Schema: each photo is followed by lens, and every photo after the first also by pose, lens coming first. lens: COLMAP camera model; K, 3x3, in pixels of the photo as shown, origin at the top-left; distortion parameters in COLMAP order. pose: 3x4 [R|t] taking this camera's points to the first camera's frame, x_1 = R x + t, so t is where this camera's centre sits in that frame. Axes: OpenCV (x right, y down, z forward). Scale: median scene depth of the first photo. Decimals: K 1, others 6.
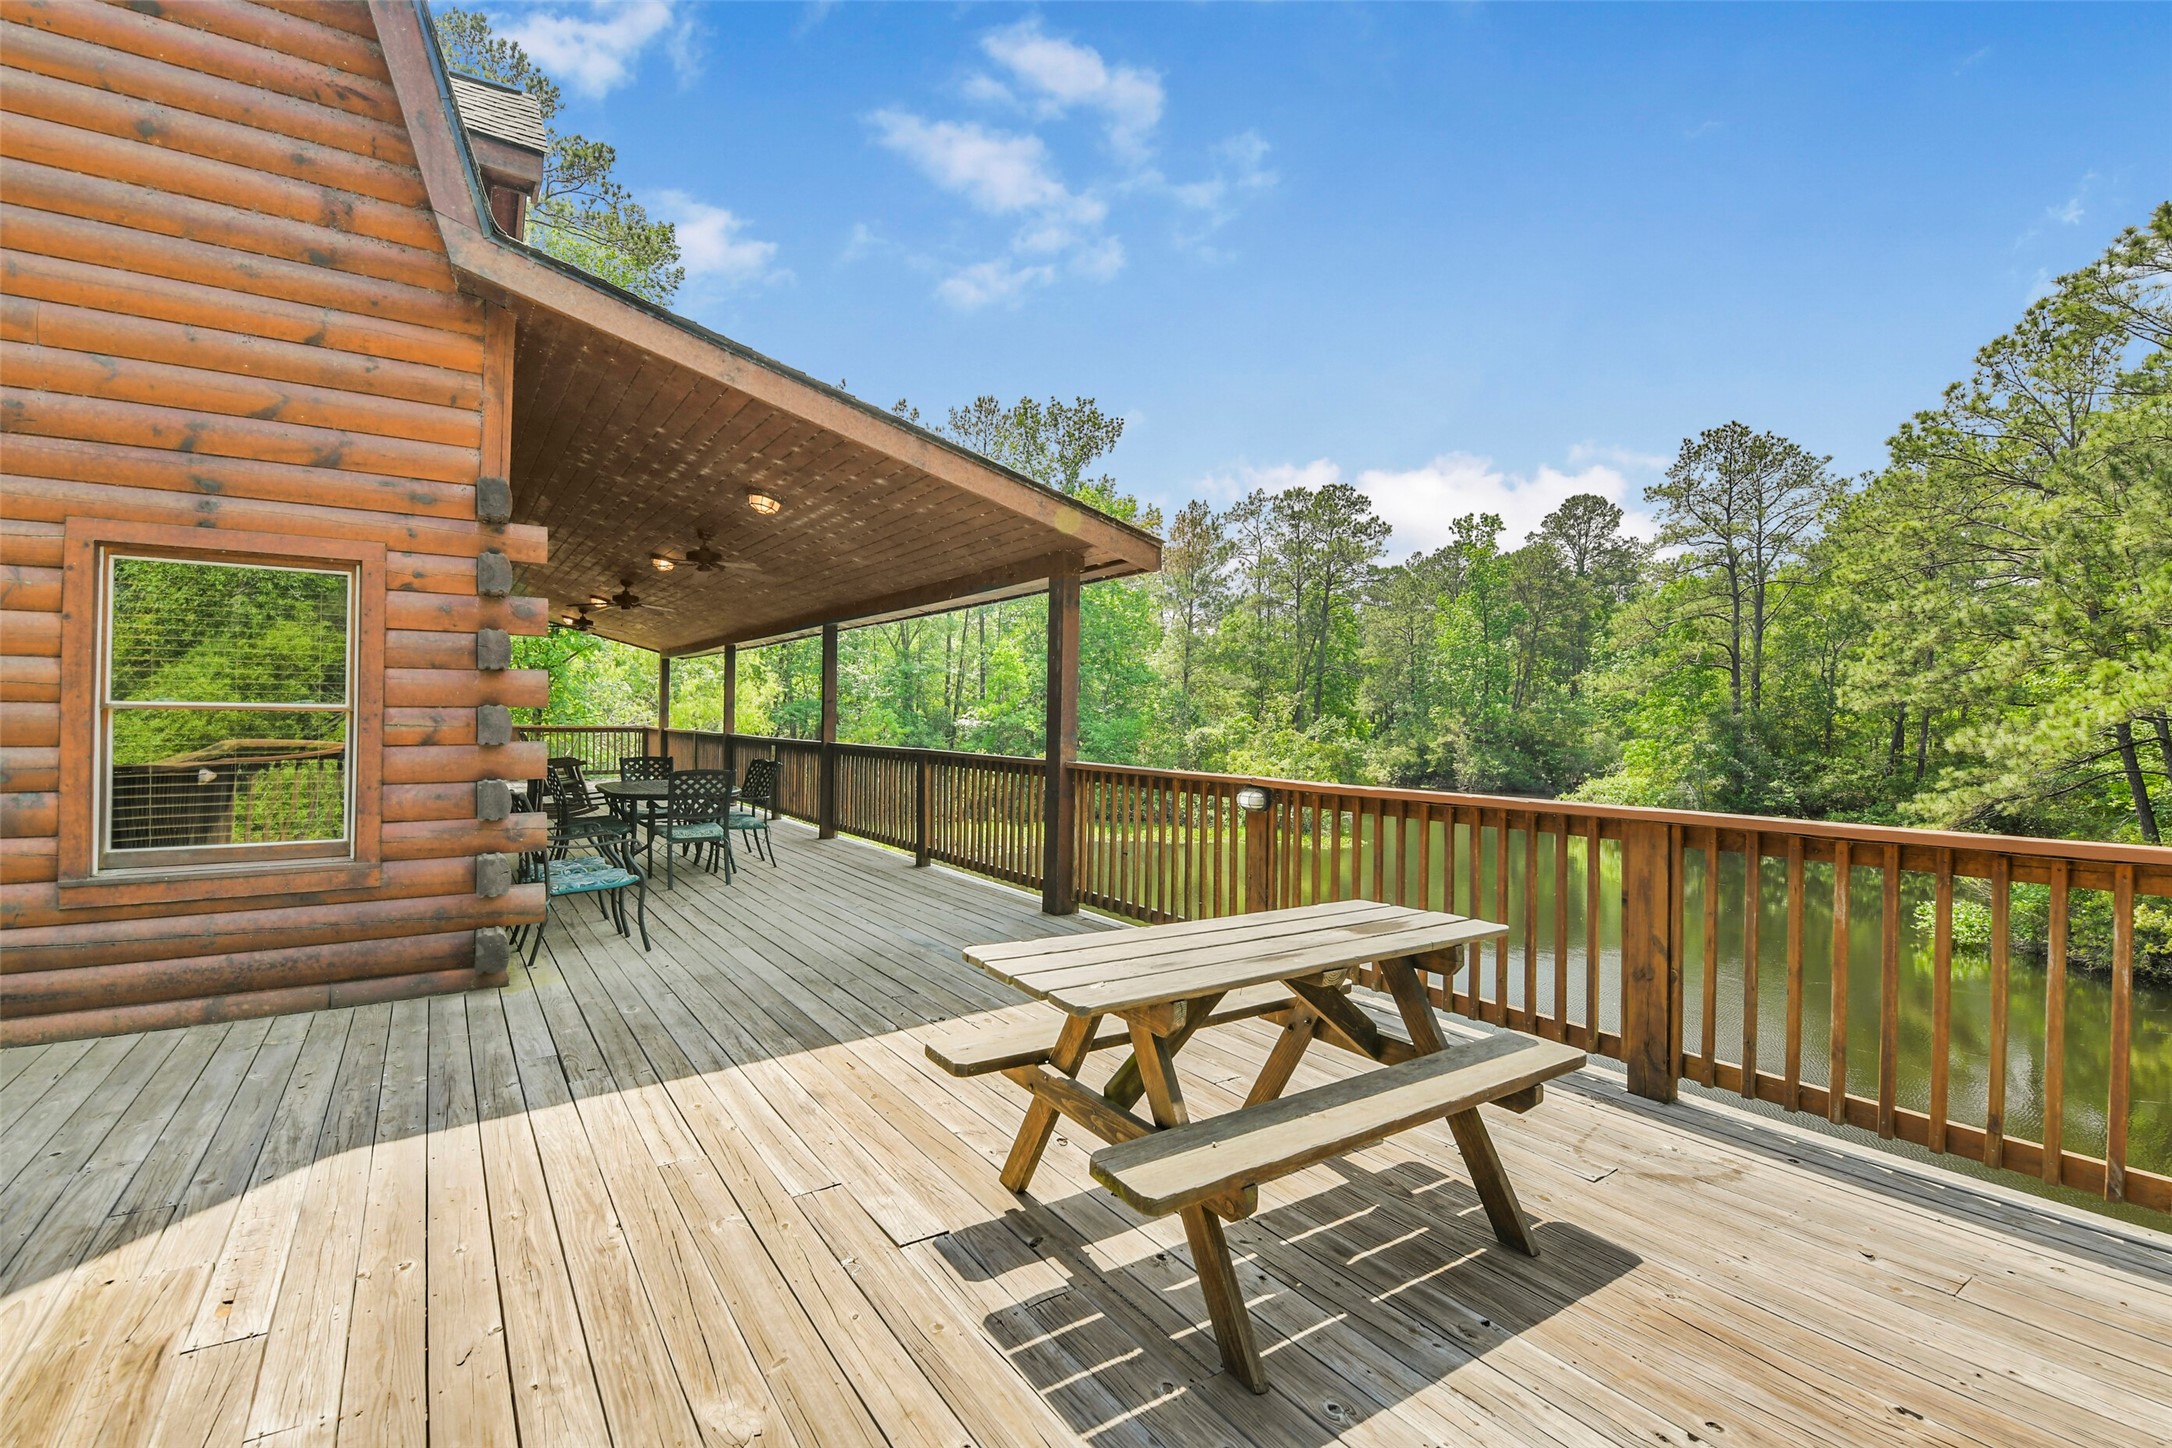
lens RADIAL K [[956.0, 0, 1082.8], [0, 956.0, 718.6], [0, 0, 1]] dist [-0.009831, -0.005358]
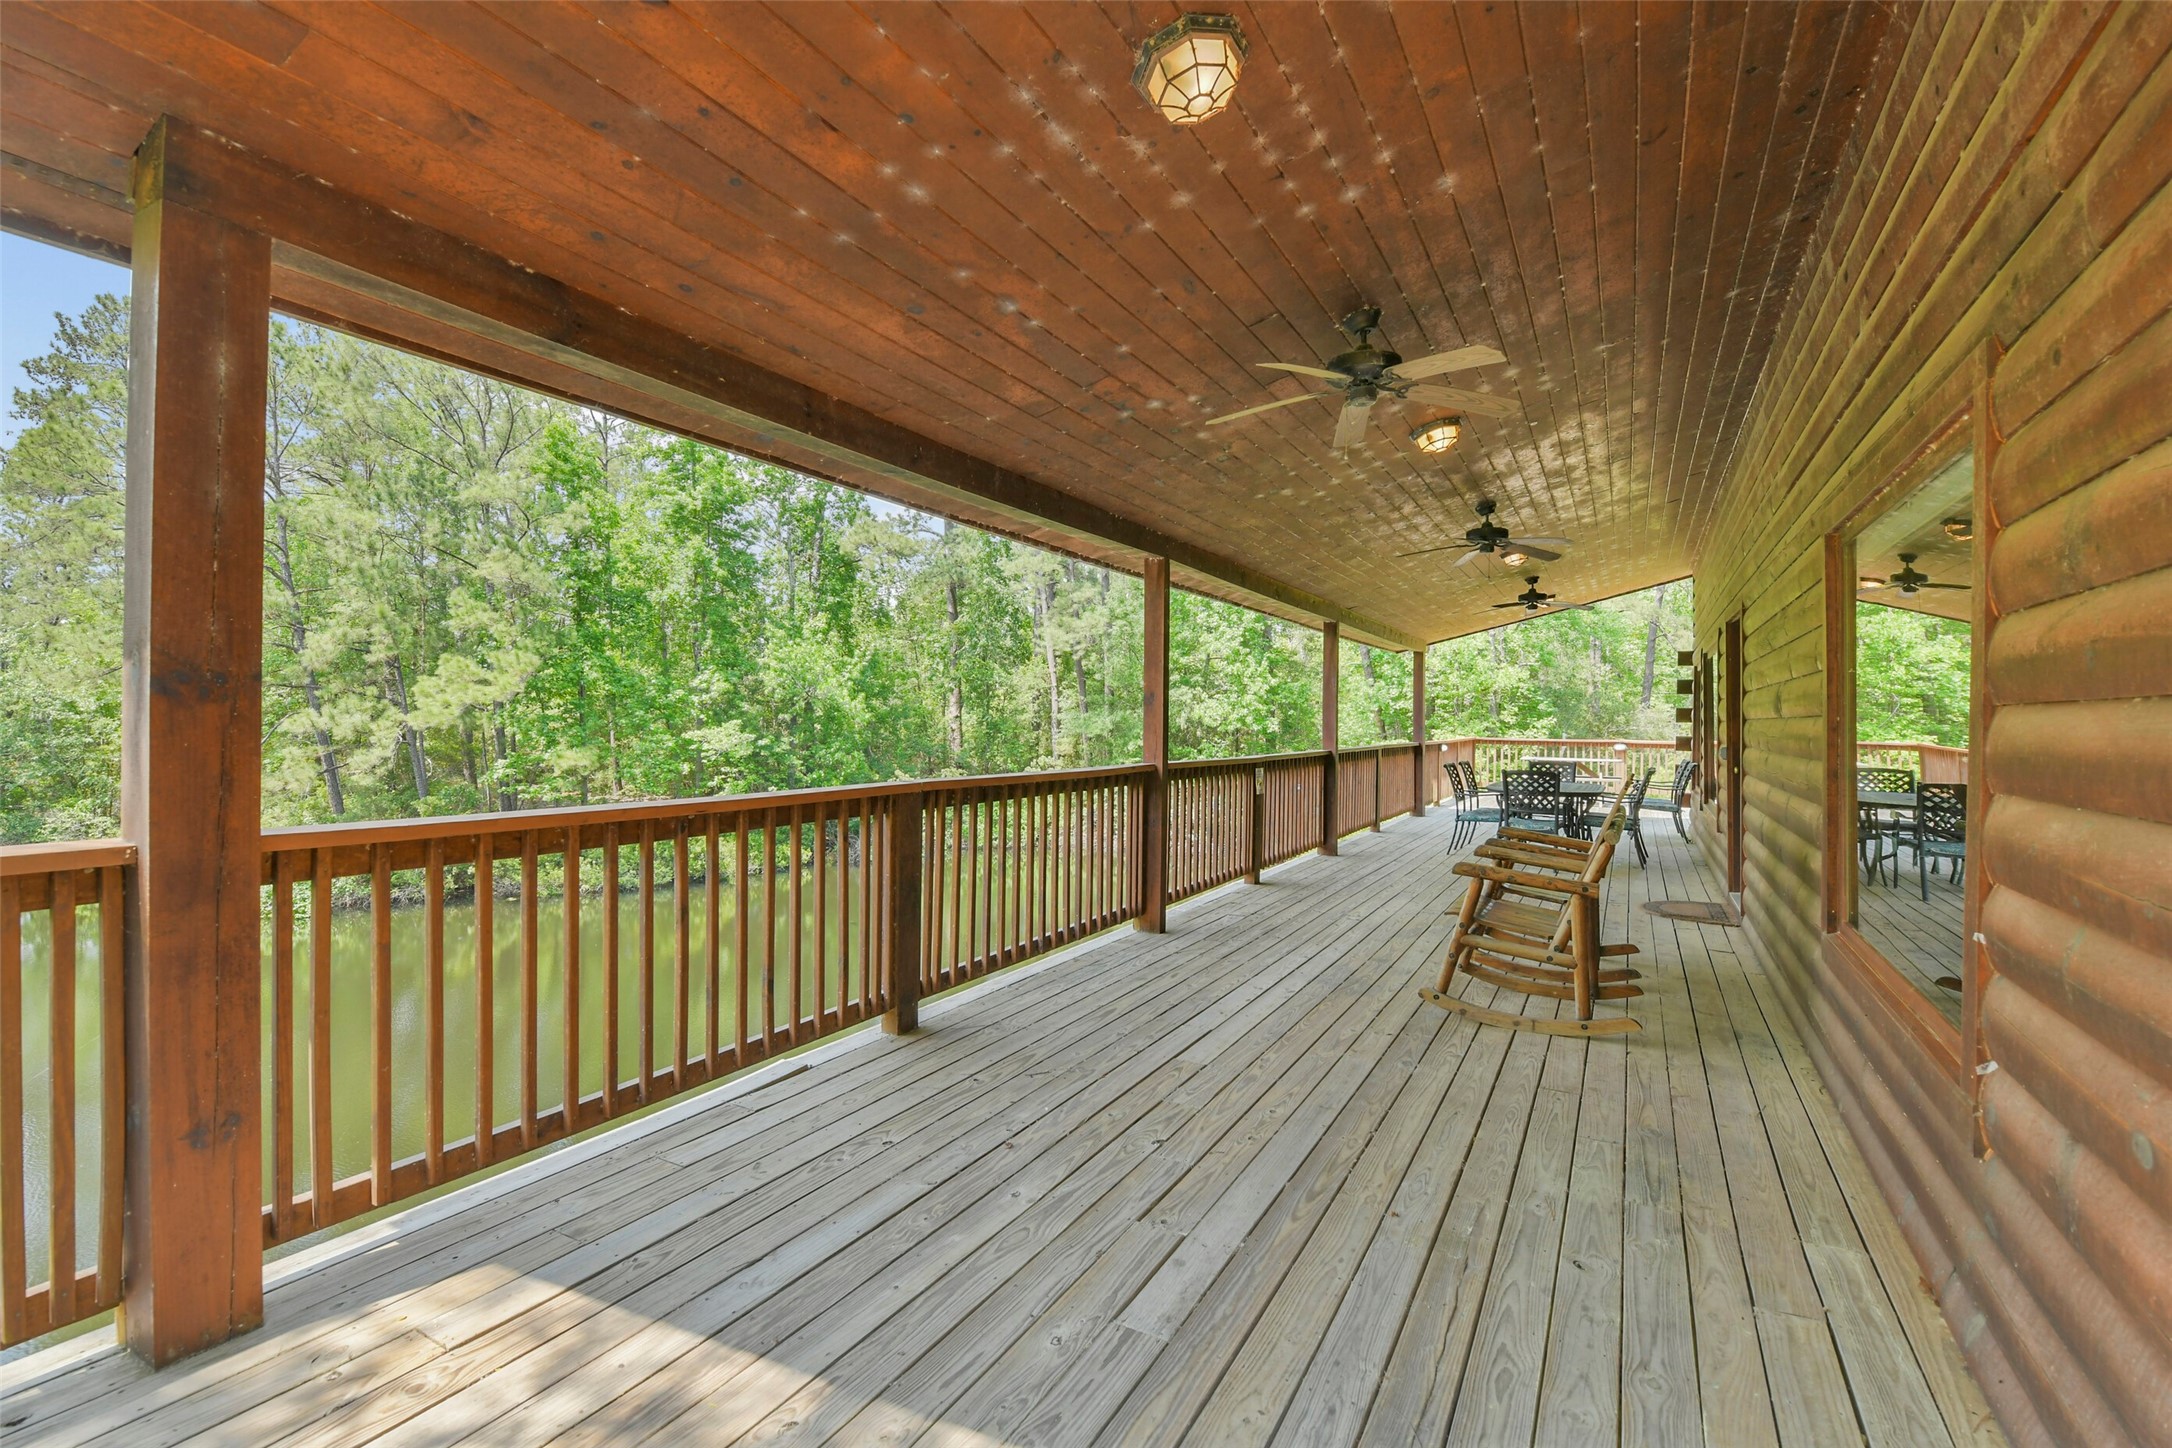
lens RADIAL K [[956.0, 0, 1082.8], [0, 956.0, 718.6], [0, 0, 1]] dist [-0.009831, -0.005358]
pose [[-0.429008, -0.023081, 0.903006, -0.113546], [-0.017879, 0.999695, 0.017059, -0.001498], [-0.903124, -0.008827, -0.429289, 0.203720]]
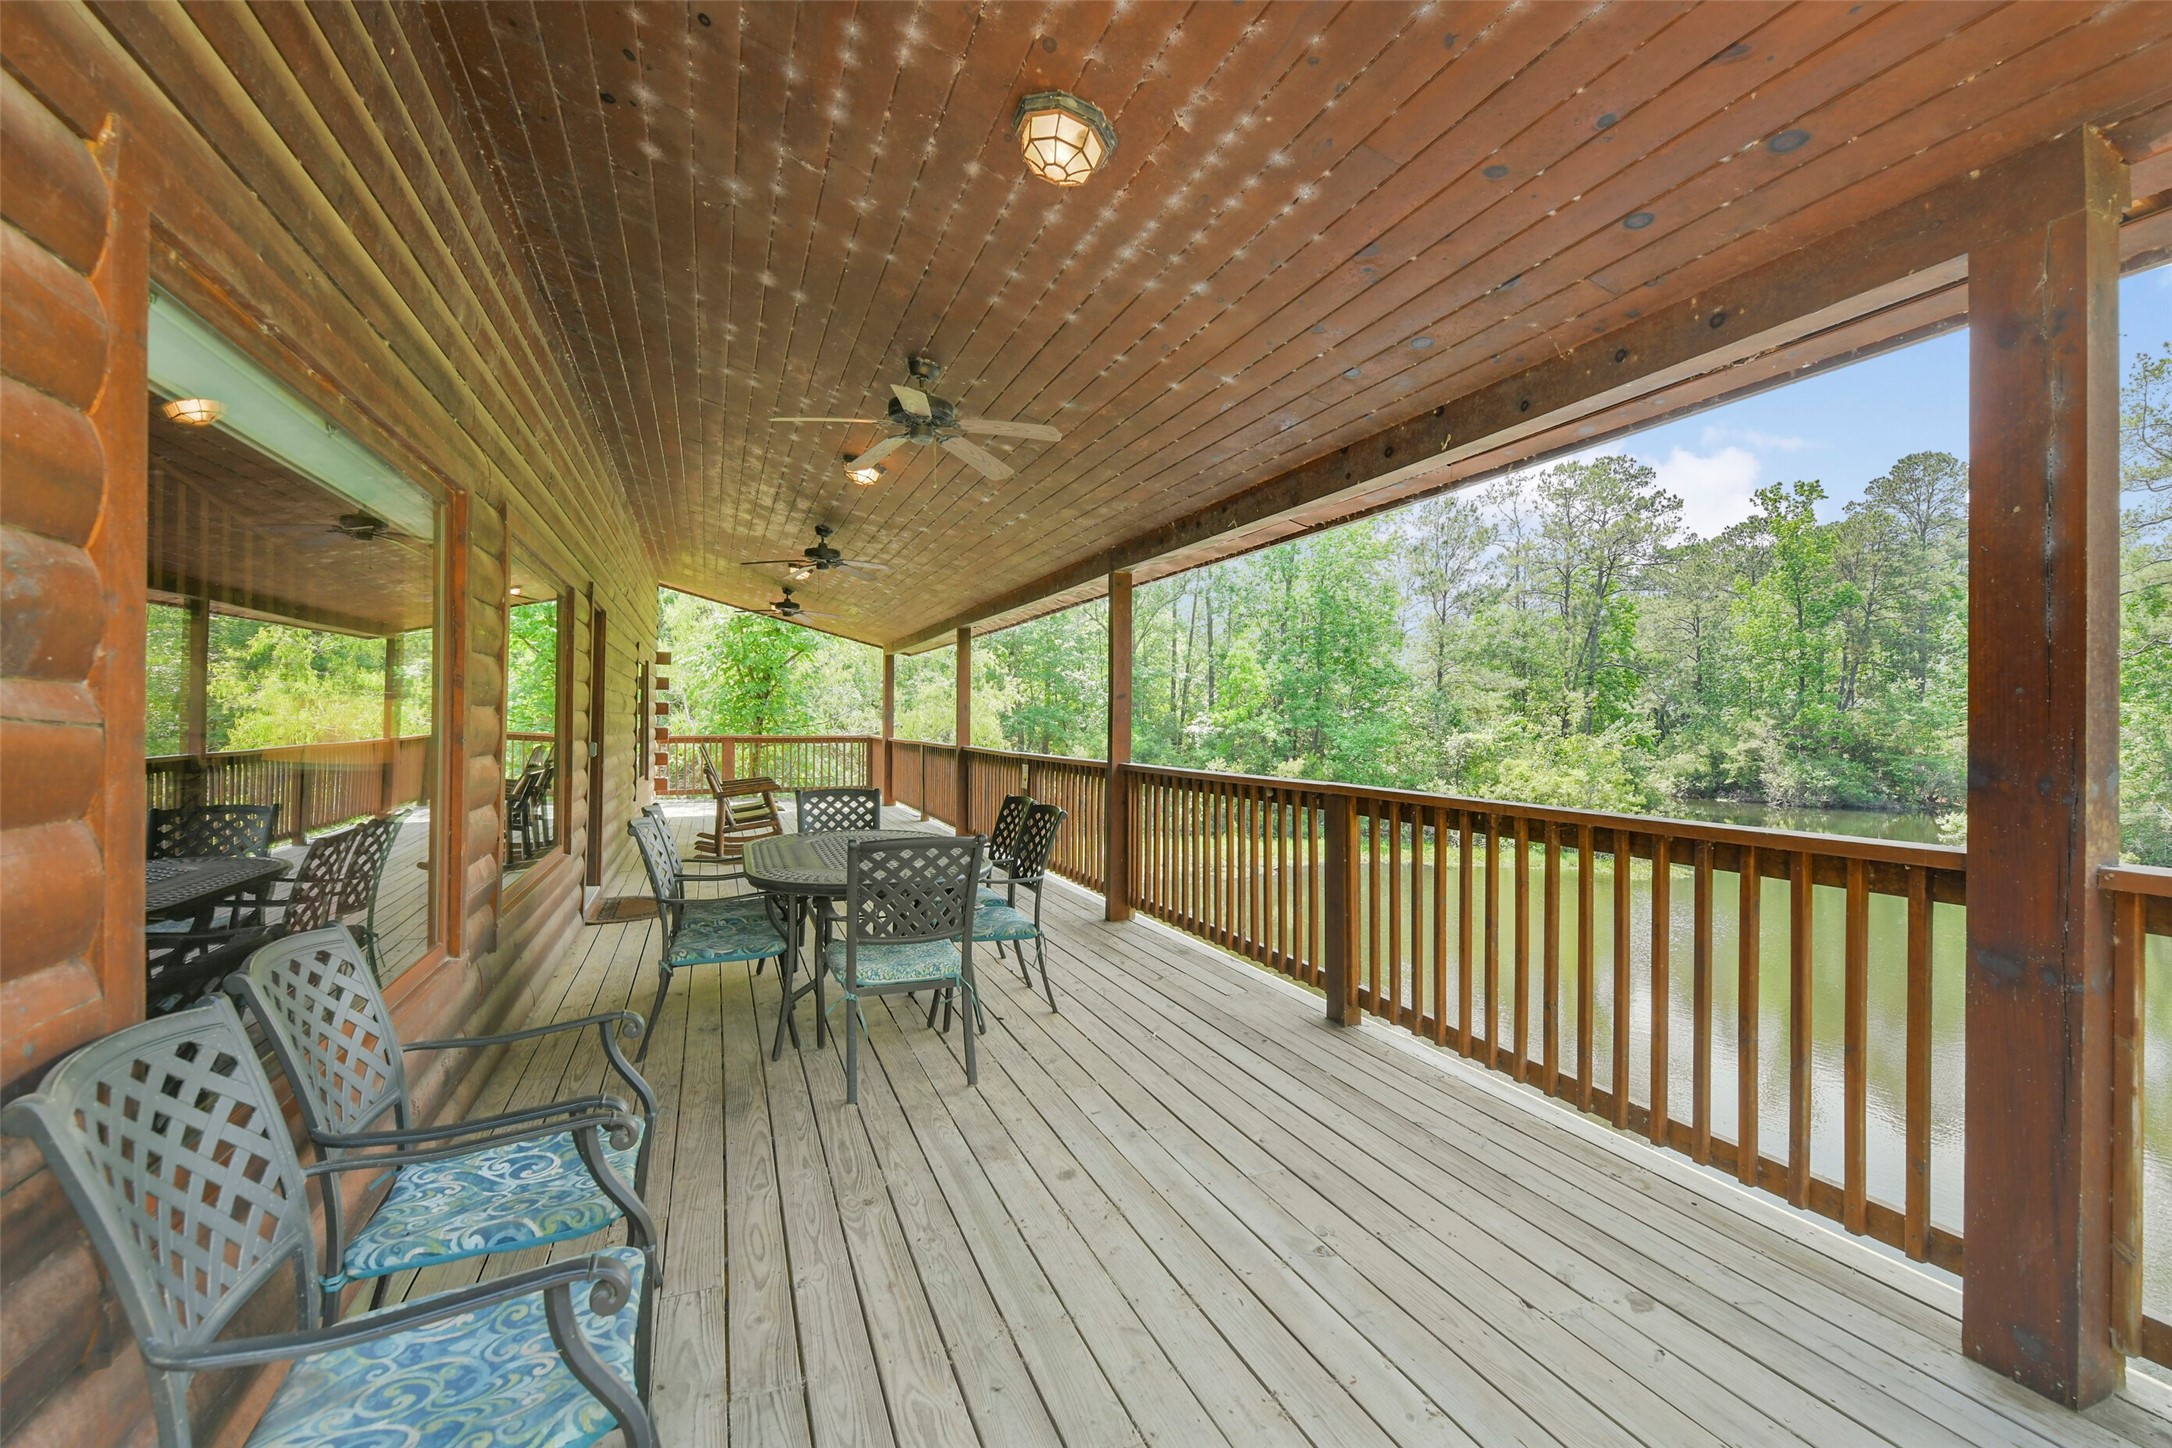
lens RADIAL K [[927.0, 0, 1079.0], [0, 927.0, 719.0], [0, 0, 1]] dist [-0.000171, -0.000230]
pose [[0.974349, -0.007856, -0.224905, -0.034625], [0.006355, 0.999952, -0.007397, 0.000098], [0.224952, 0.005778, 0.974353, 0.090817]]
